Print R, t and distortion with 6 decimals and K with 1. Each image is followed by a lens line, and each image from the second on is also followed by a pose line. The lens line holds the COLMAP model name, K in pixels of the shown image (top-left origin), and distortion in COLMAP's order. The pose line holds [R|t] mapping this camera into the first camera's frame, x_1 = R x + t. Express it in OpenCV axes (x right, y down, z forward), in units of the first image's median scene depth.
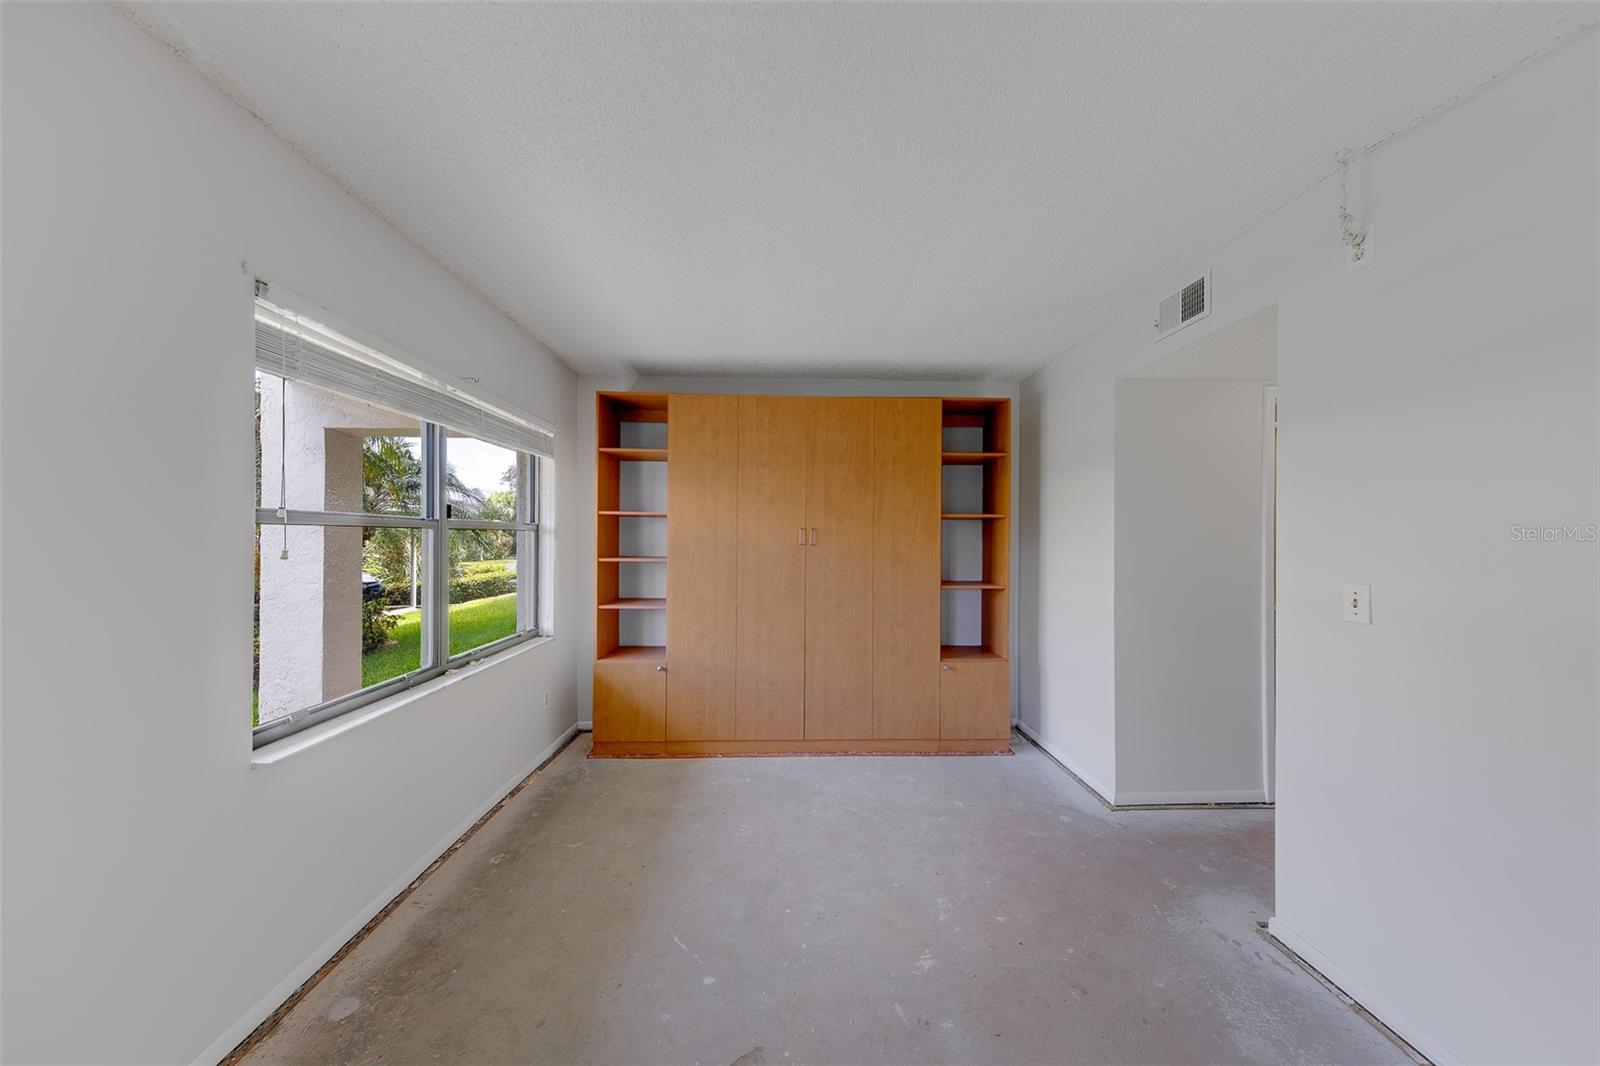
lens RADIAL K [[514.8, 0, 807.3], [0, 514.8, 536.1], [0, 0, 1]] dist [0.011196, -0.002381]
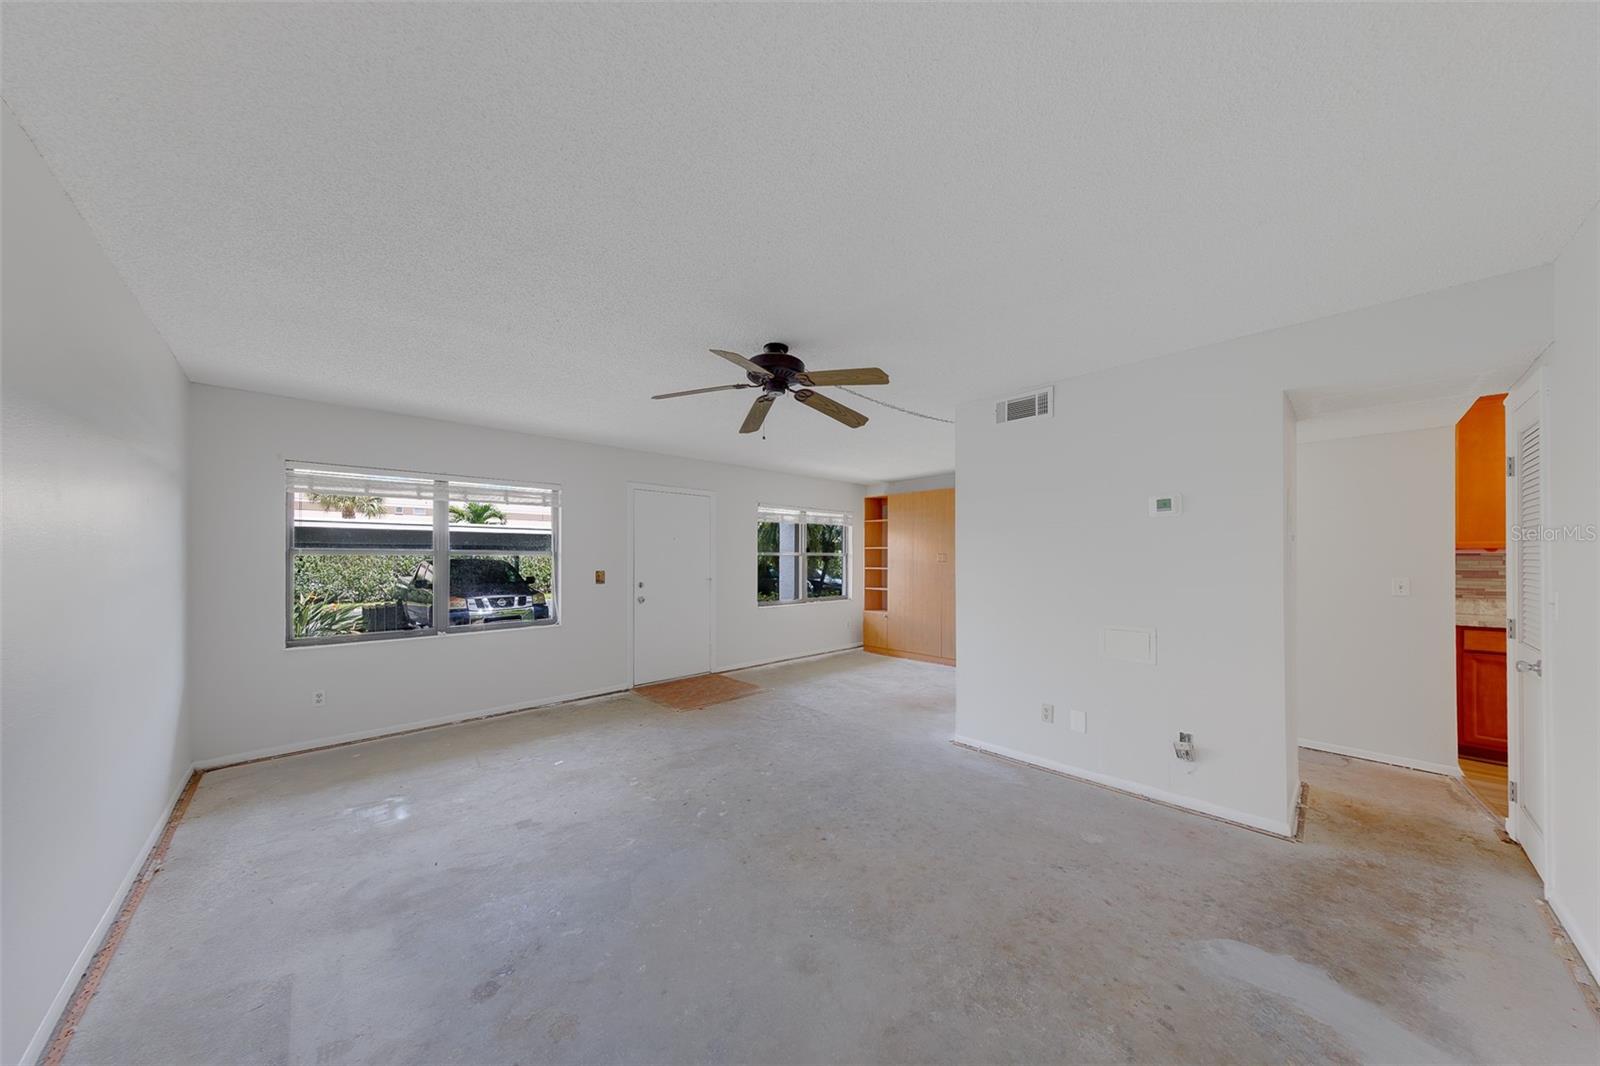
lens RADIAL K [[523.4, 0, 815.2], [0, 523.4, 540.1], [0, 0, 1]] dist [-0.001081, 0.000082]
pose [[0.663283, -0.030441, -0.747750, 1.285374], [0.006539, 0.999370, -0.034884, -0.001242], [0.748340, 0.018248, 0.663064, -0.795070]]
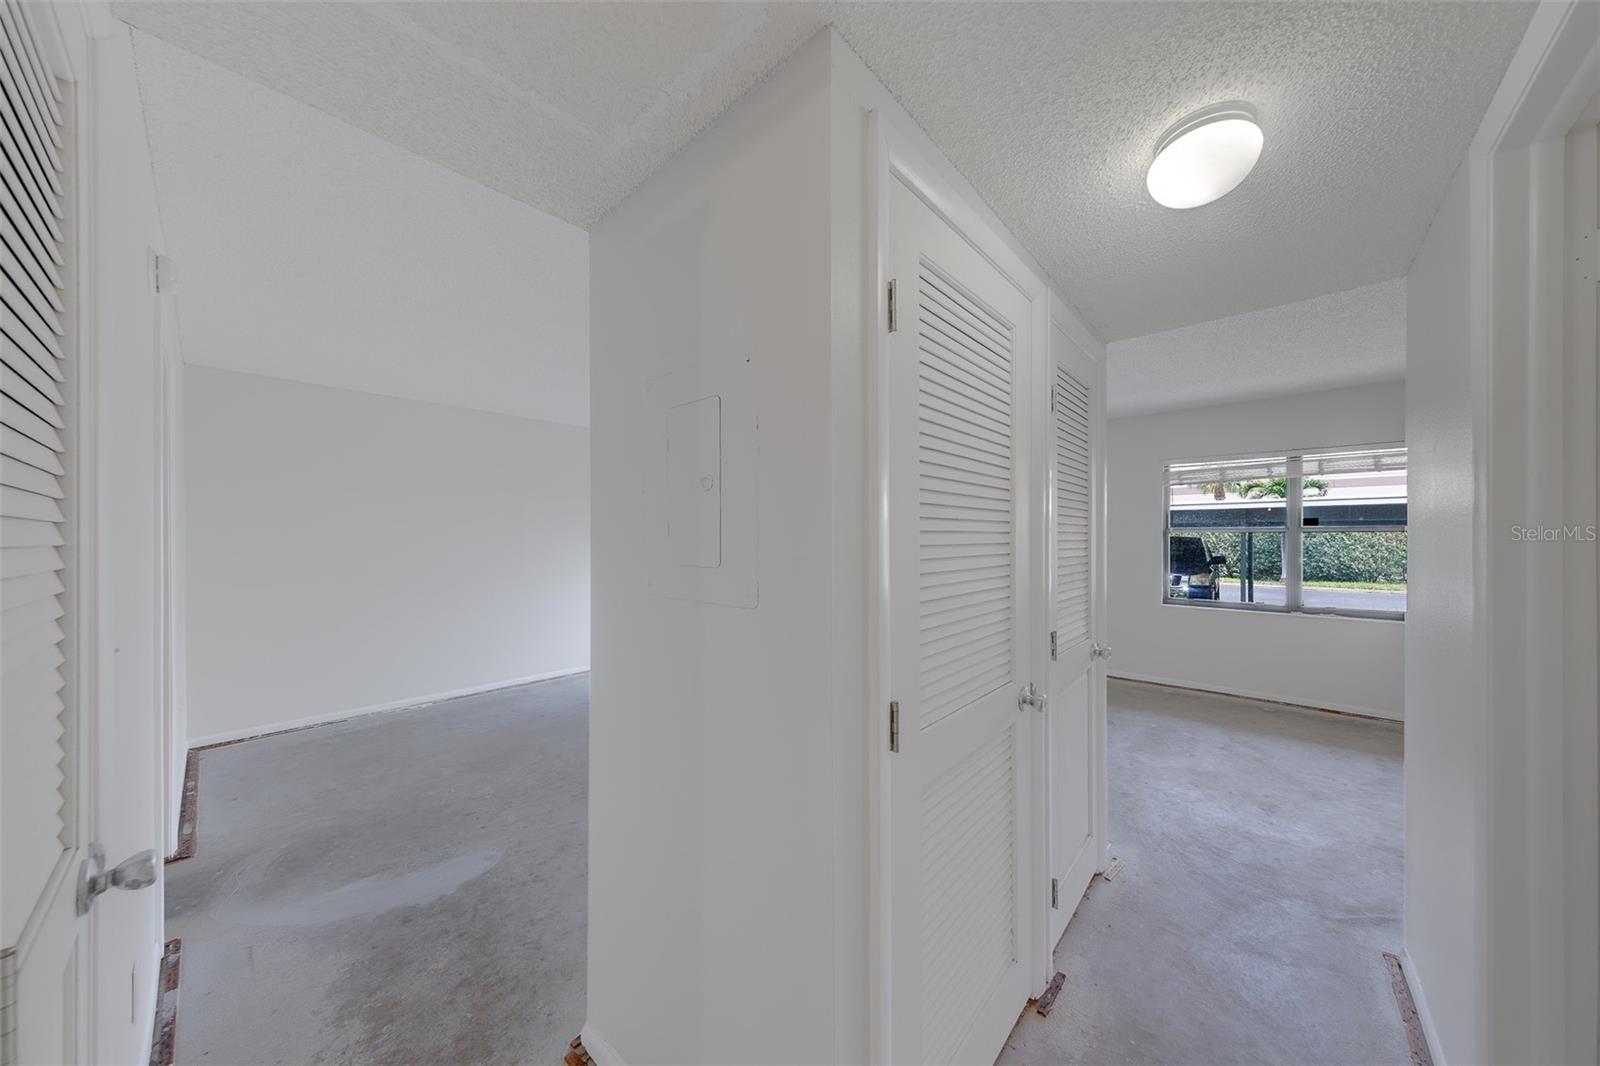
lens RADIAL K [[523.4, 0, 815.2], [0, 523.4, 540.1], [0, 0, 1]] dist [-0.001081, 0.000082]
pose [[-0.700226, 0.000271, -0.713921, 1.334124], [0.002867, 0.999993, -0.002431, 0.009230], [0.713915, -0.003749, -0.700222, 0.812578]]
